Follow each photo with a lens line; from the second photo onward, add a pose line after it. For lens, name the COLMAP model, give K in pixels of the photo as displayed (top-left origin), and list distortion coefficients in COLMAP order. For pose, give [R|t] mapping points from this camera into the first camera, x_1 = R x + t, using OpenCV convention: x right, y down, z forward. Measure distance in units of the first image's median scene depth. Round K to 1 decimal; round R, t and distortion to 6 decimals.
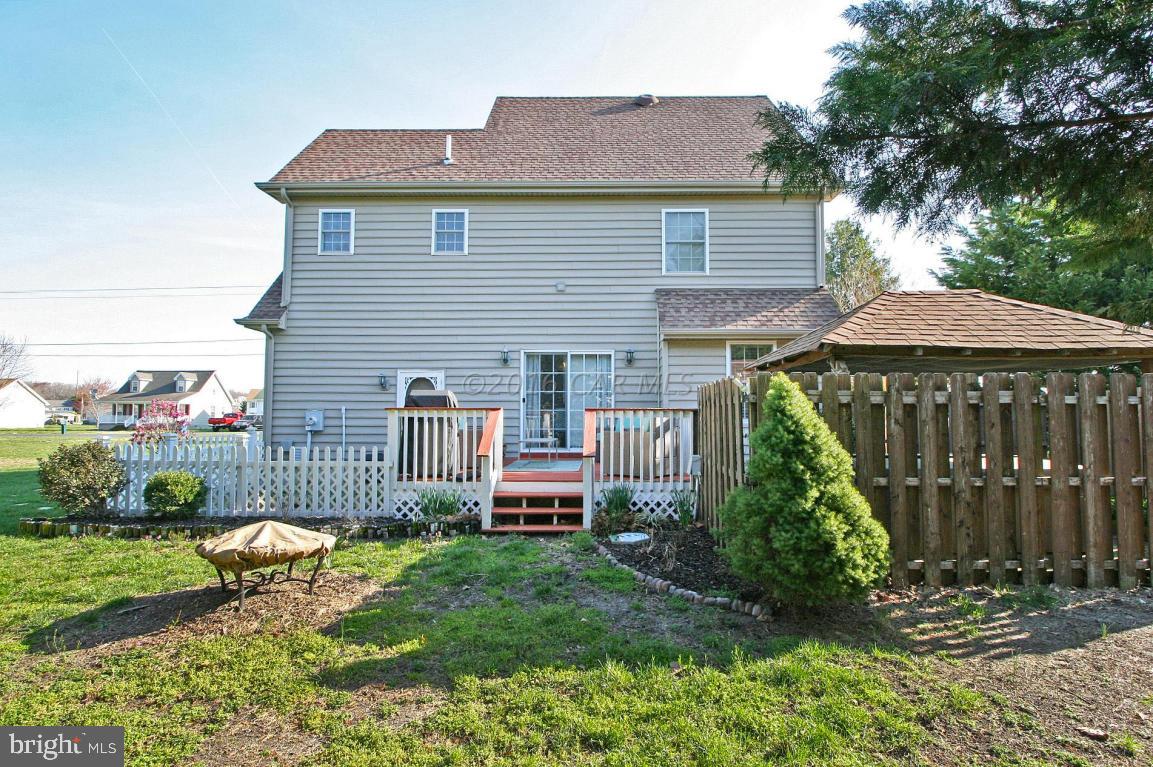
lens RADIAL K [[541.5, 0, 579.8], [0, 541.5, 385.0], [0, 0, 1]] dist [-0.002893, -0.010767]
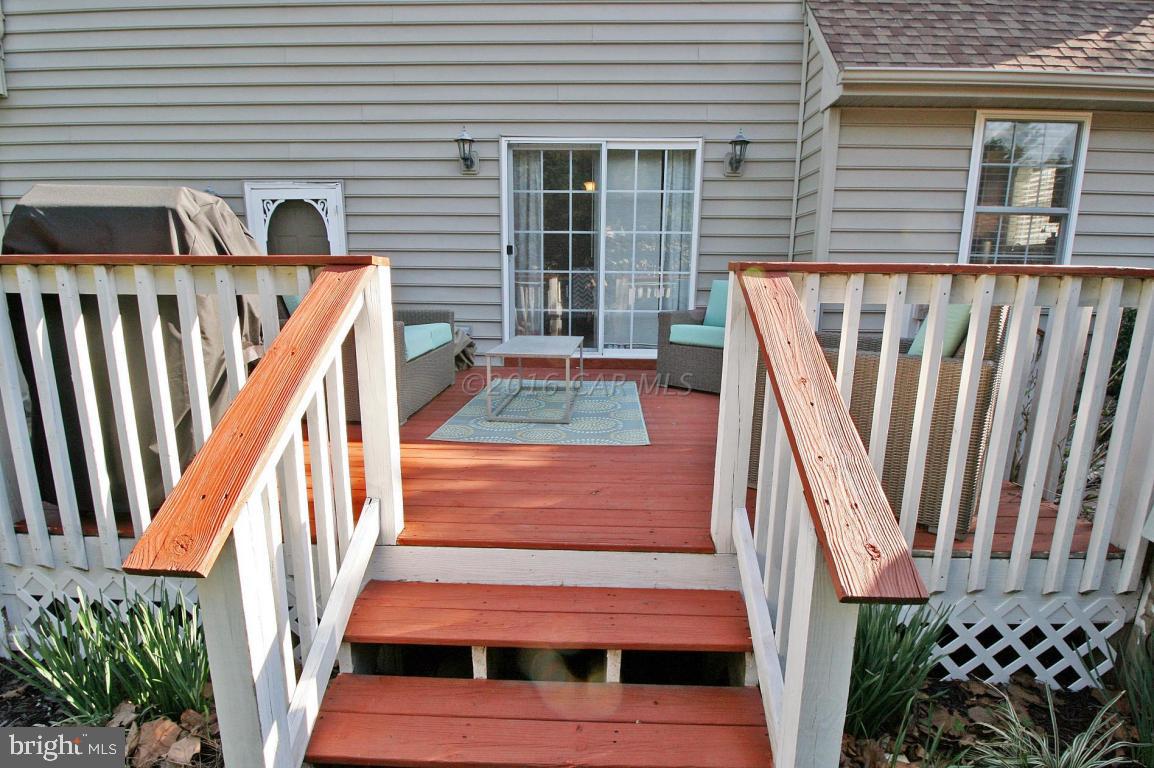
lens RADIAL K [[542.0, 0, 577.3], [0, 542.0, 385.2], [0, 0, 1]] dist [-0.002893, -0.010767]
pose [[0.999895, 0.010849, -0.009627, -0.036468], [-0.008107, 0.968387, 0.249322, 0.024054], [0.012027, -0.249218, 0.968373, 0.500166]]
